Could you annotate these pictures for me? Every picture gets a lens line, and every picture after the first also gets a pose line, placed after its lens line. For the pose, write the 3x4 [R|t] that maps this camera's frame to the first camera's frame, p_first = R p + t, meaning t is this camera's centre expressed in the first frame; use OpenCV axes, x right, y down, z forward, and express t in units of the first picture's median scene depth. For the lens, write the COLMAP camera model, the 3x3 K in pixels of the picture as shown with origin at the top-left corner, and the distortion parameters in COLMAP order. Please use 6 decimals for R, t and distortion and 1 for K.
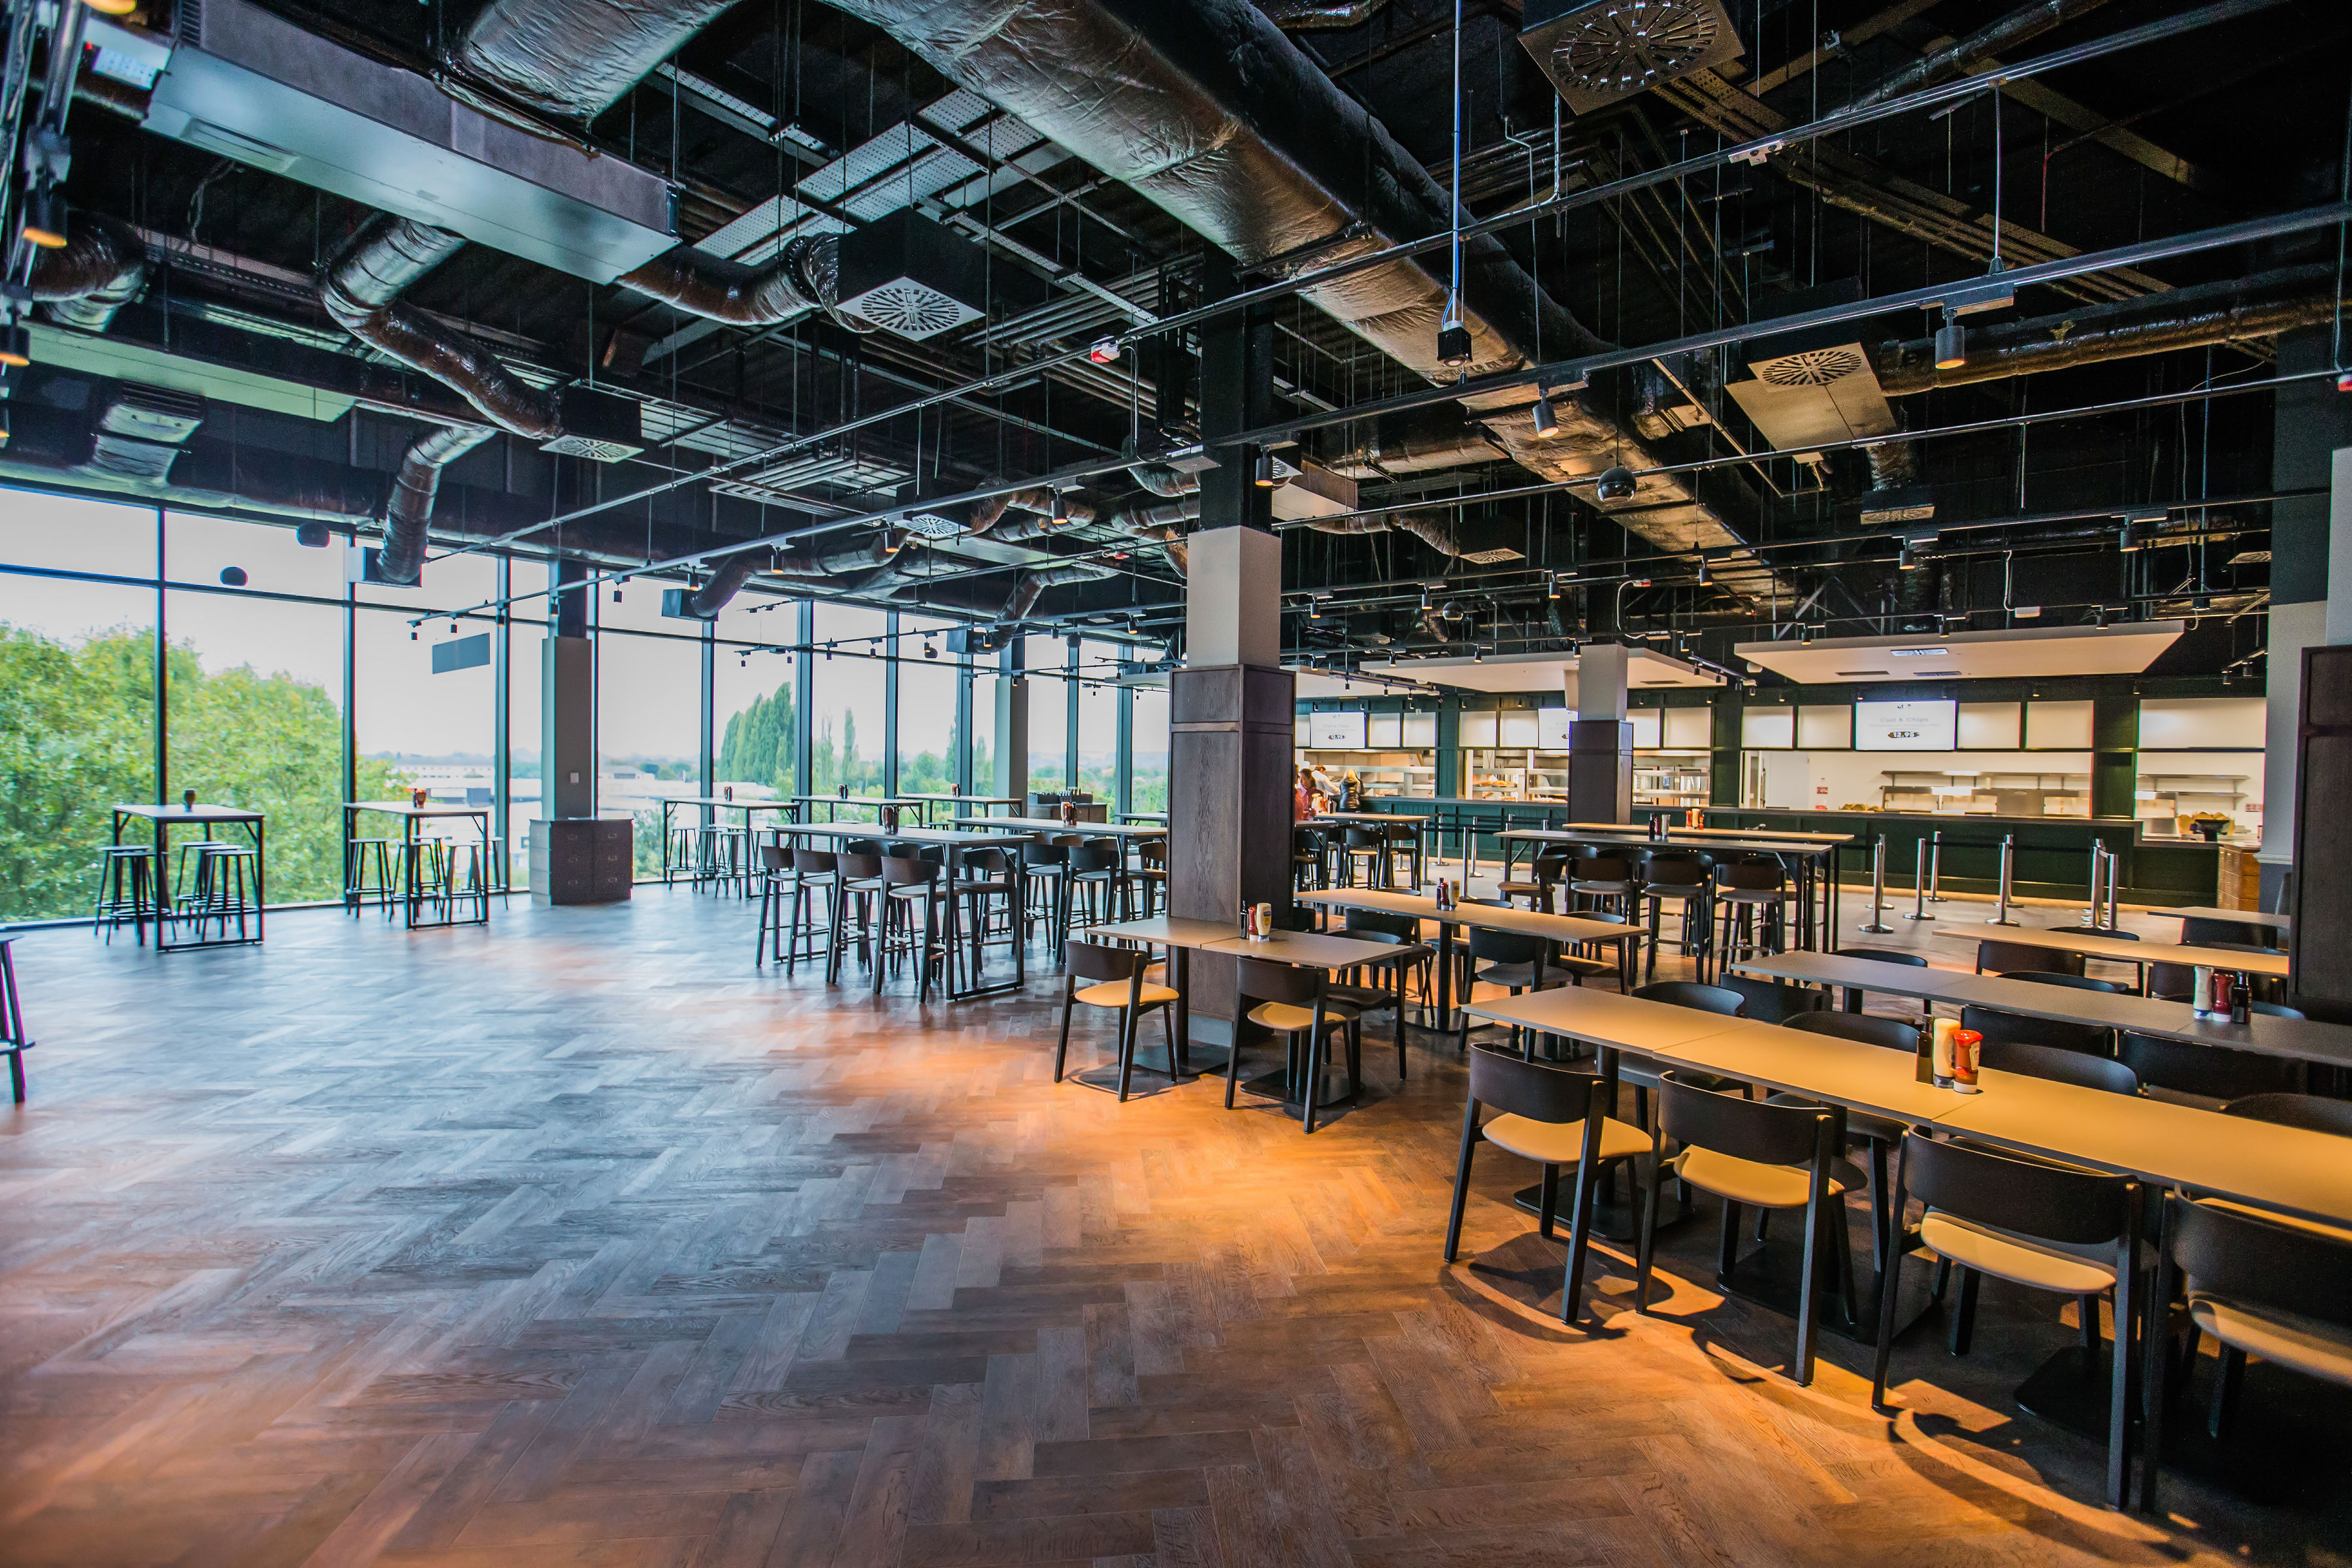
lens RADIAL K [[1071.3, 0, 1176.0], [0, 1071.3, 784.0], [0, 0, 1]] dist [-0.002212, -0.000640]
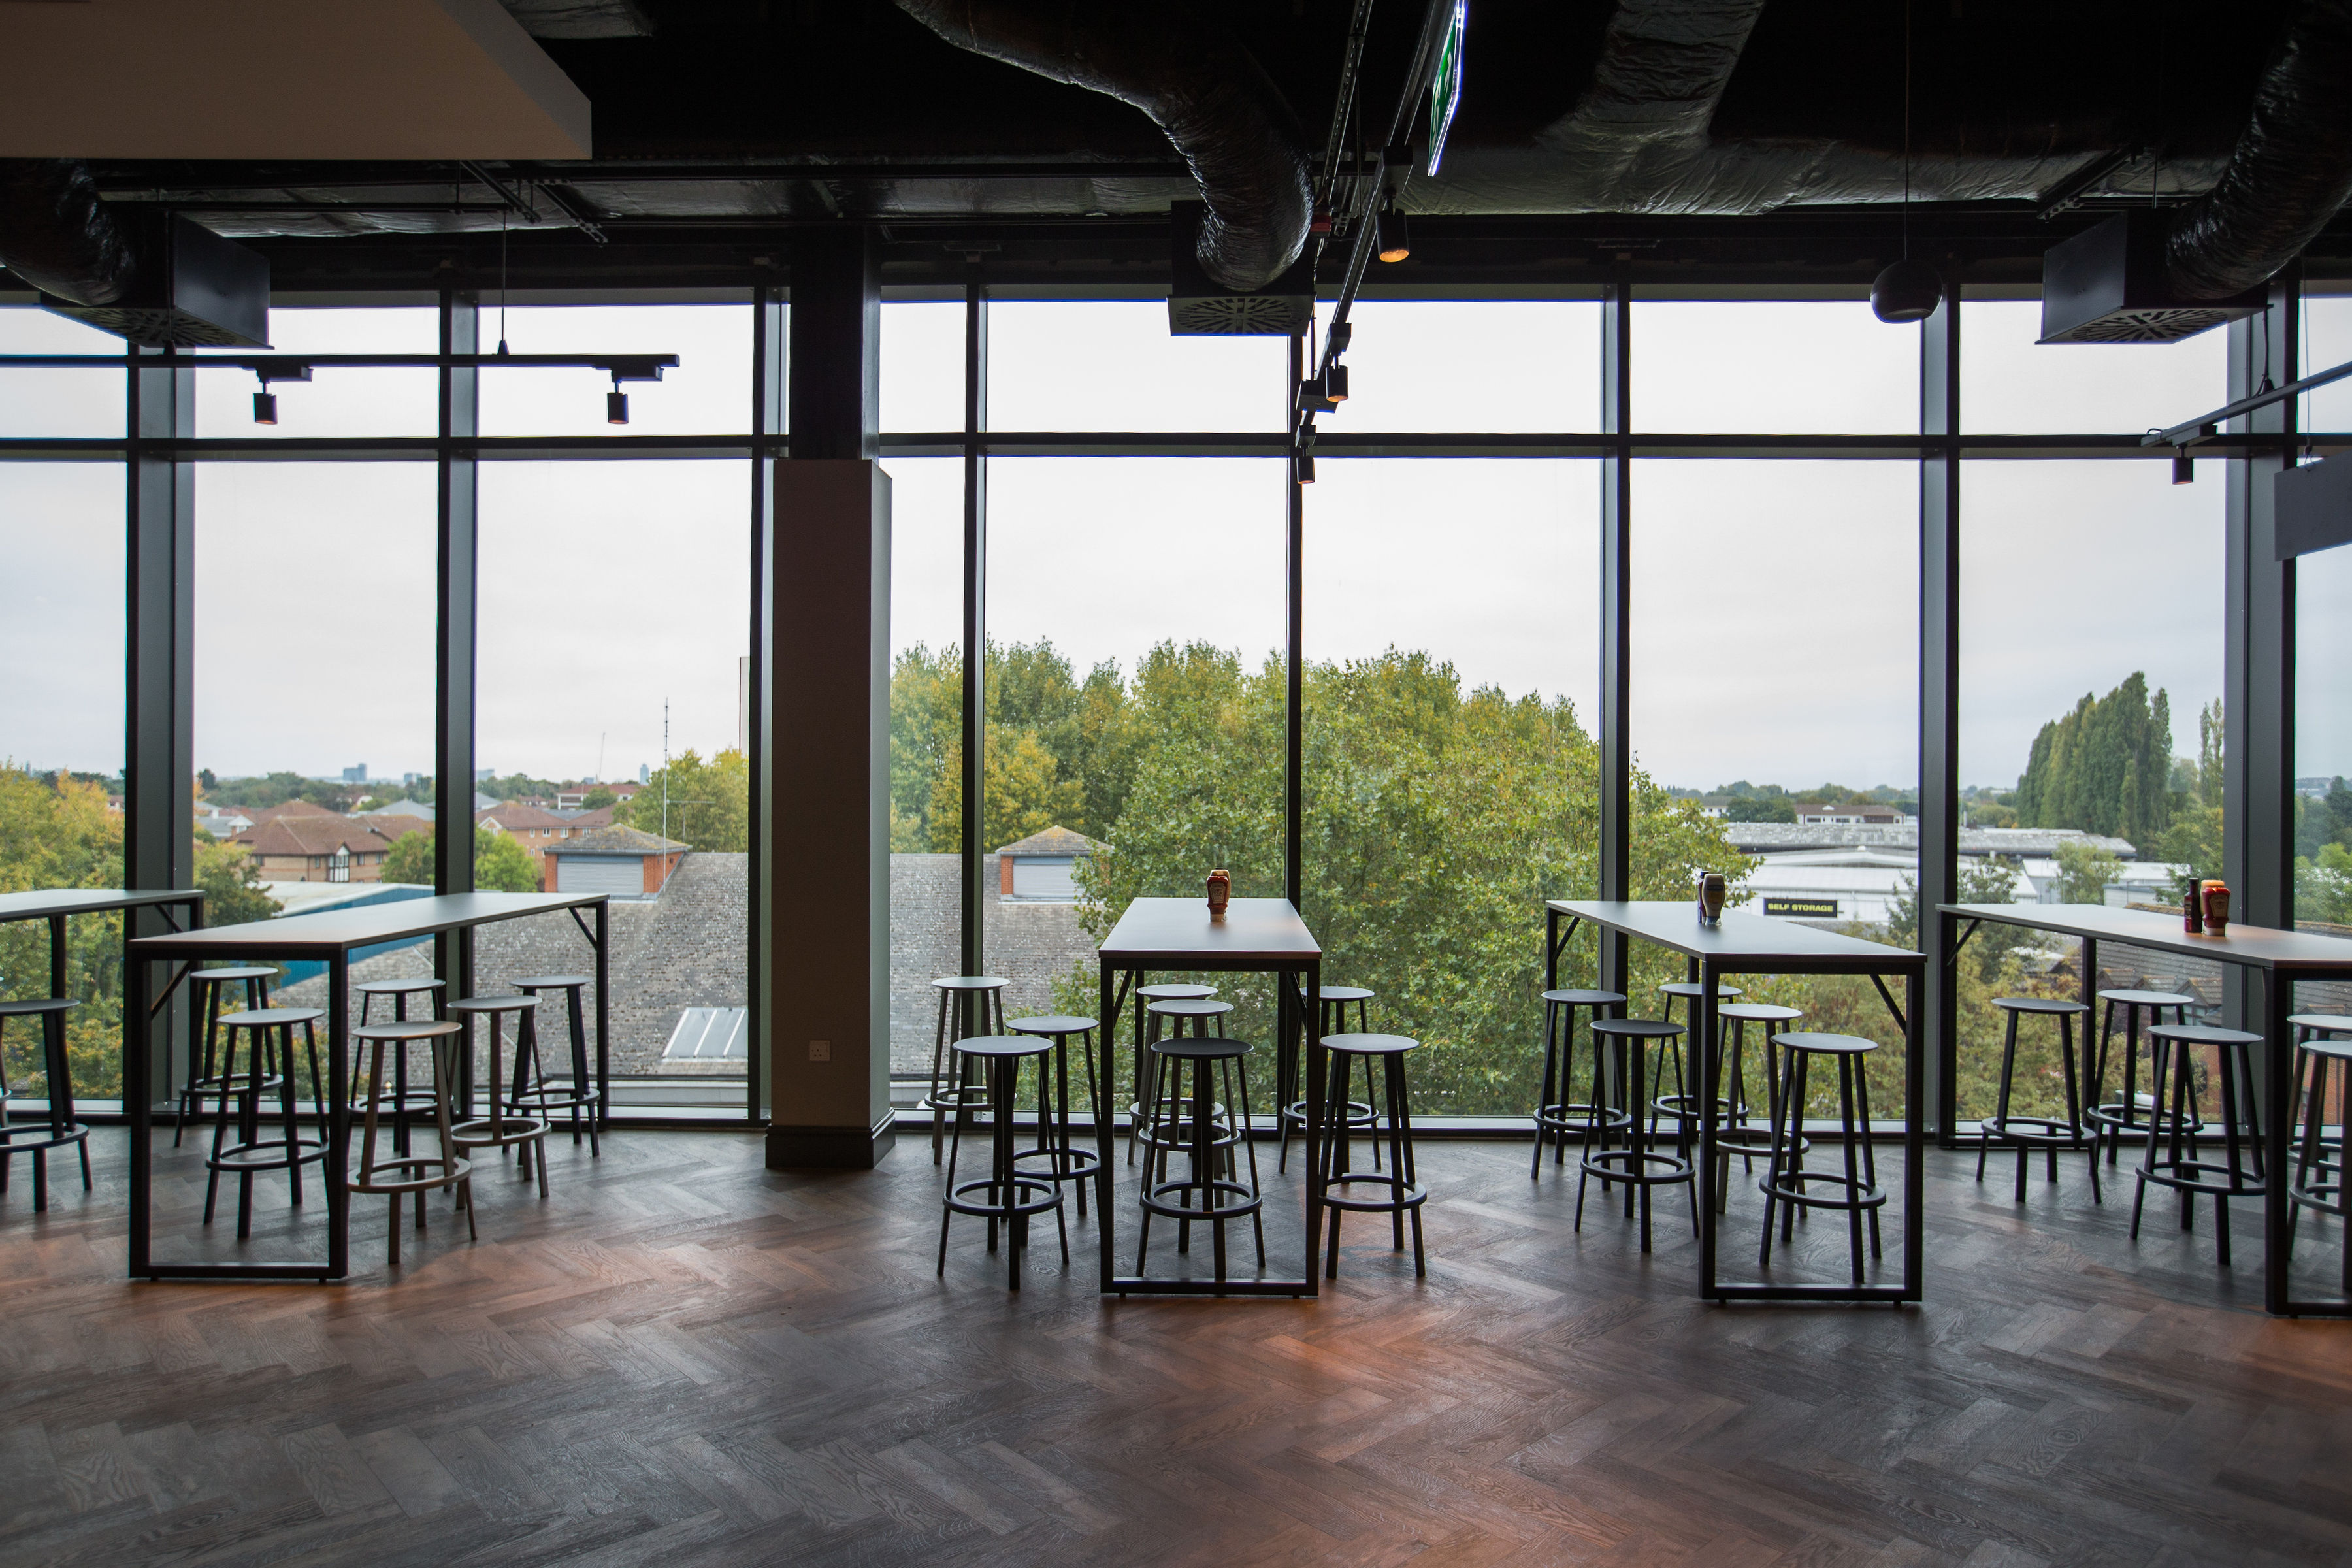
lens RADIAL K [[1488.3, 0, 1176.0], [0, 1488.3, 784.0], [0, 0, 1]] dist [0.000086, -0.000010]
pose [[0.608904, -0.012711, -0.793142, -0.198977], [-0.012059, 0.999608, -0.025278, -0.003838], [0.793152, 0.024956, 0.608512, 0.165054]]
